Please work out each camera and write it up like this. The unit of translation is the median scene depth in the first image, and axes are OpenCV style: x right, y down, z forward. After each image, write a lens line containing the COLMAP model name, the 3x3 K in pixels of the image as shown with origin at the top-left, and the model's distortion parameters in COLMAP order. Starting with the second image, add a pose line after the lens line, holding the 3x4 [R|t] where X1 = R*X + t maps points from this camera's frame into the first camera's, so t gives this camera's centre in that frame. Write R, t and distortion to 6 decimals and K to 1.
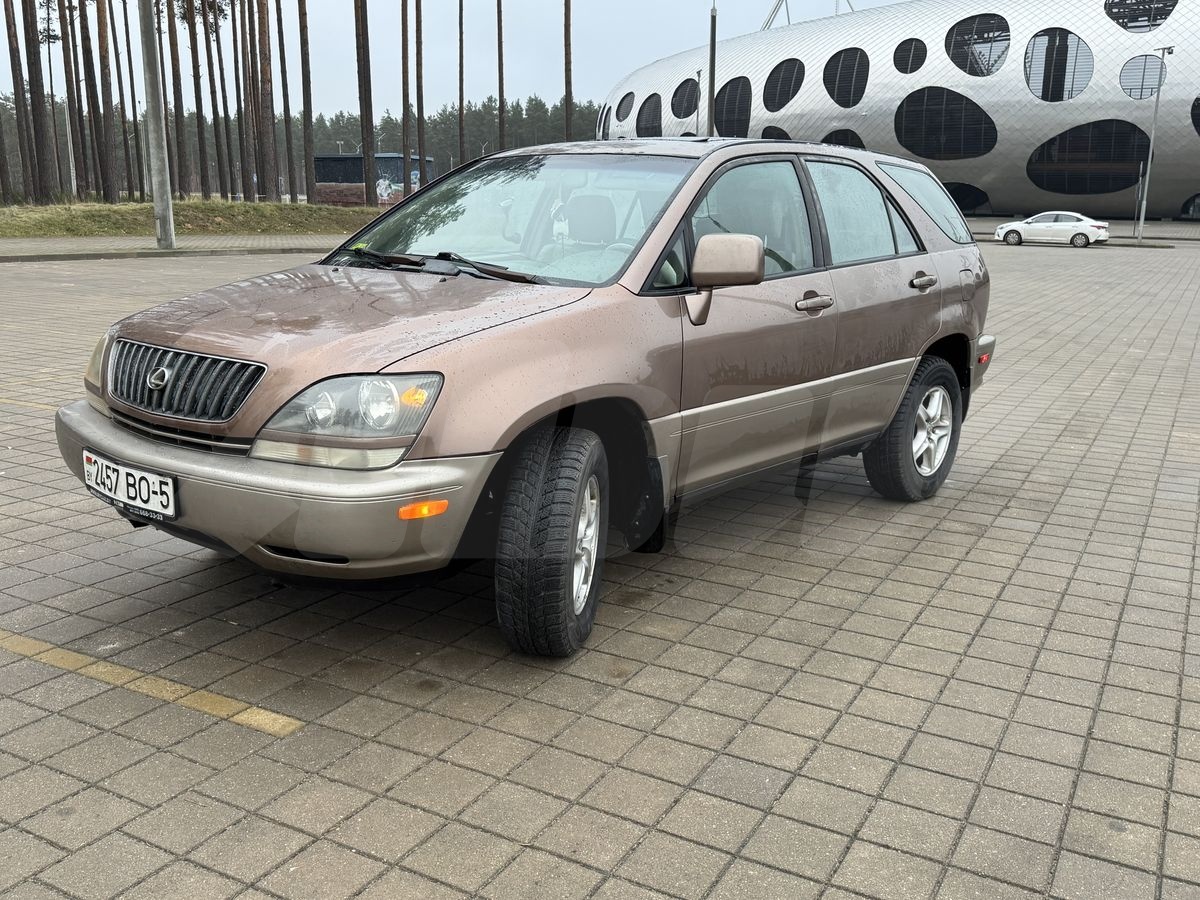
lens RADIAL K [[1085.3, 0, 597.8], [0, 1085.3, 448.3], [0, 0, 1]] dist [0.185794, -0.371945]
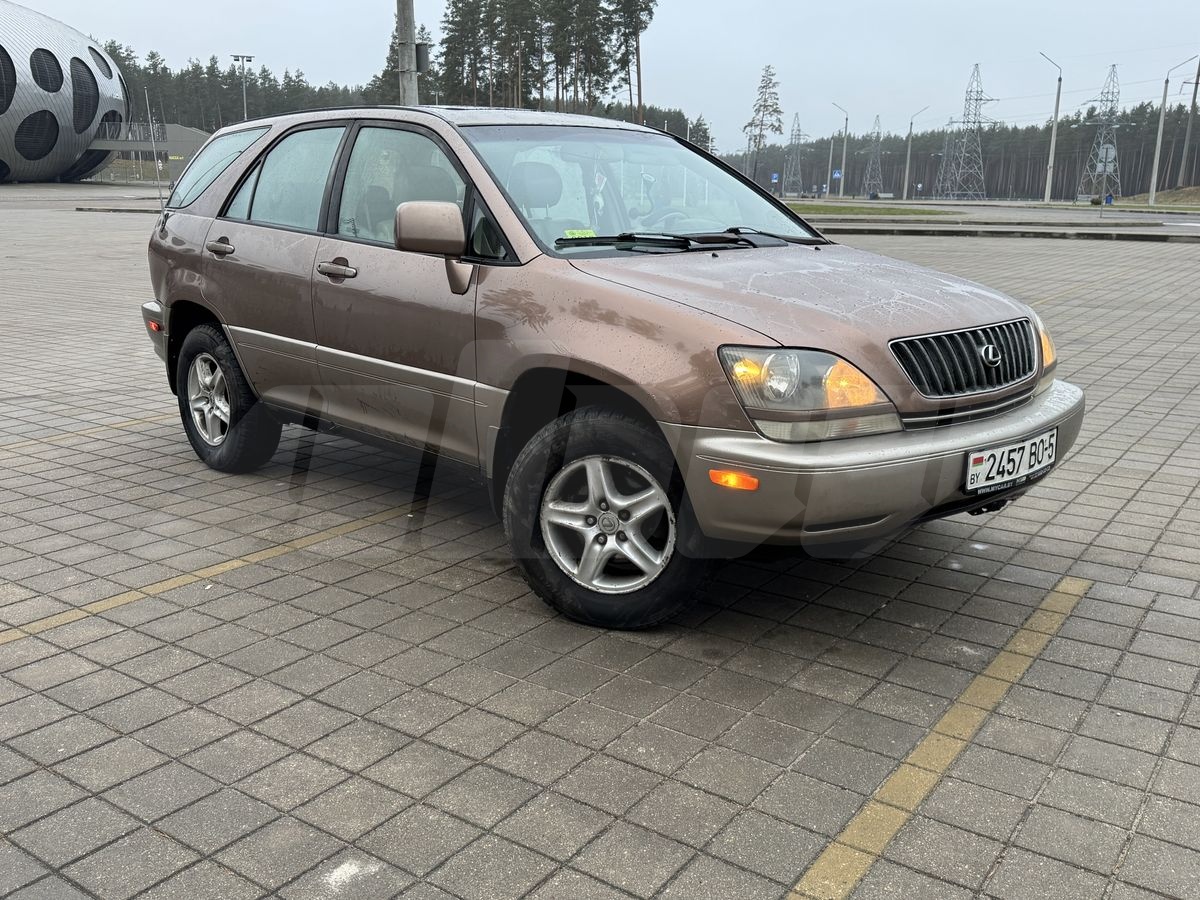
lens RADIAL K [[1085.3, 0, 597.8], [0, 1085.3, 448.3], [0, 0, 1]] dist [0.185794, -0.371945]
pose [[0.105443, -0.246360, 0.963425, -1.464062], [0.210790, 0.952348, 0.220457, -0.288360], [-0.971828, 0.179835, 0.152348, 1.227128]]
